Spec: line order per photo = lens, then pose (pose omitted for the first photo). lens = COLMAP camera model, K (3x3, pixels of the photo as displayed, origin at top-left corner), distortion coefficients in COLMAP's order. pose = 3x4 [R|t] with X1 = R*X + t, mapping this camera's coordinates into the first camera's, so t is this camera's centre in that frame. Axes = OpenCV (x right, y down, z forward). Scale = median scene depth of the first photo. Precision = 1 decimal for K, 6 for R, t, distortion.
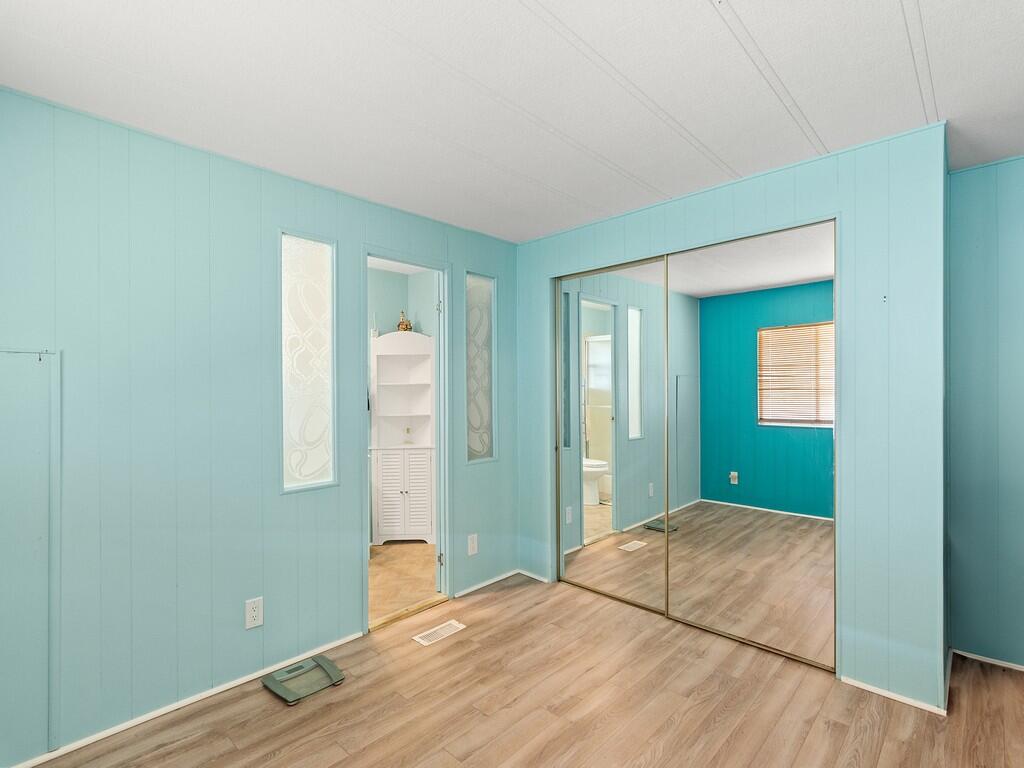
lens RADIAL K [[505.7, 0, 511.8], [0, 505.7, 392.5], [0, 0, 1]] dist [0.001700, 0.001026]
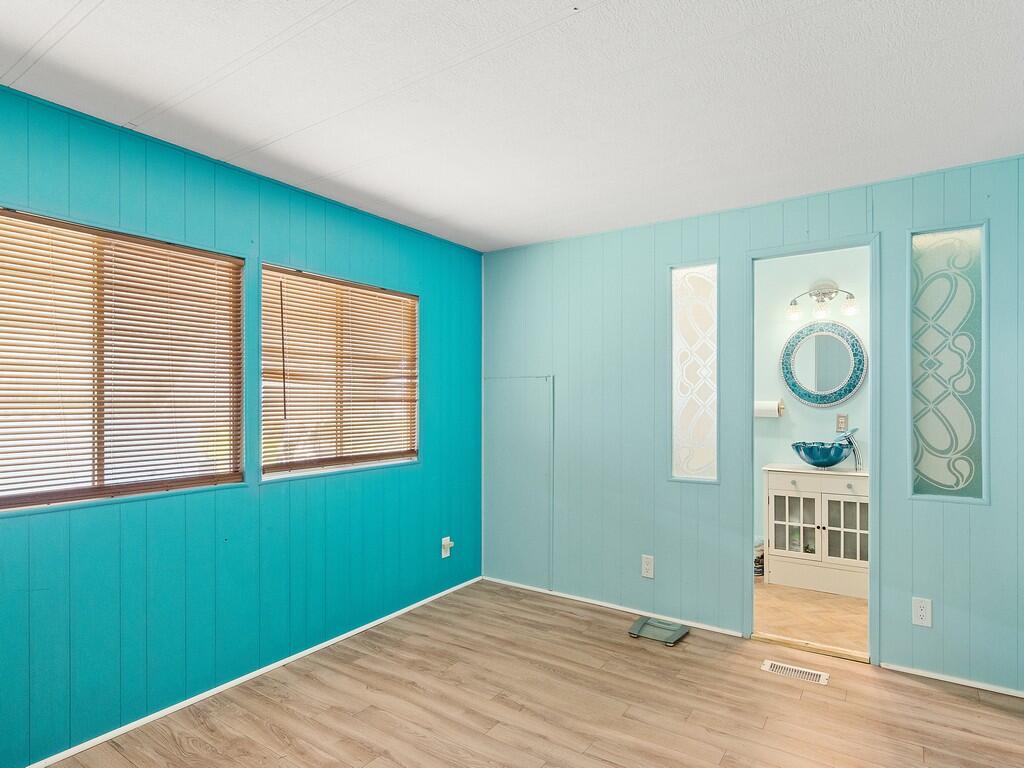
lens RADIAL K [[572.5, 0, 508.7], [0, 572.5, 400.3], [0, 0, 1]] dist [0.004169, 0.001821]
pose [[0.152369, 0.006765, -0.988300, 0.822142], [-0.004725, 0.999970, 0.006116, -0.000892], [0.988312, 0.003738, 0.152397, 0.384230]]
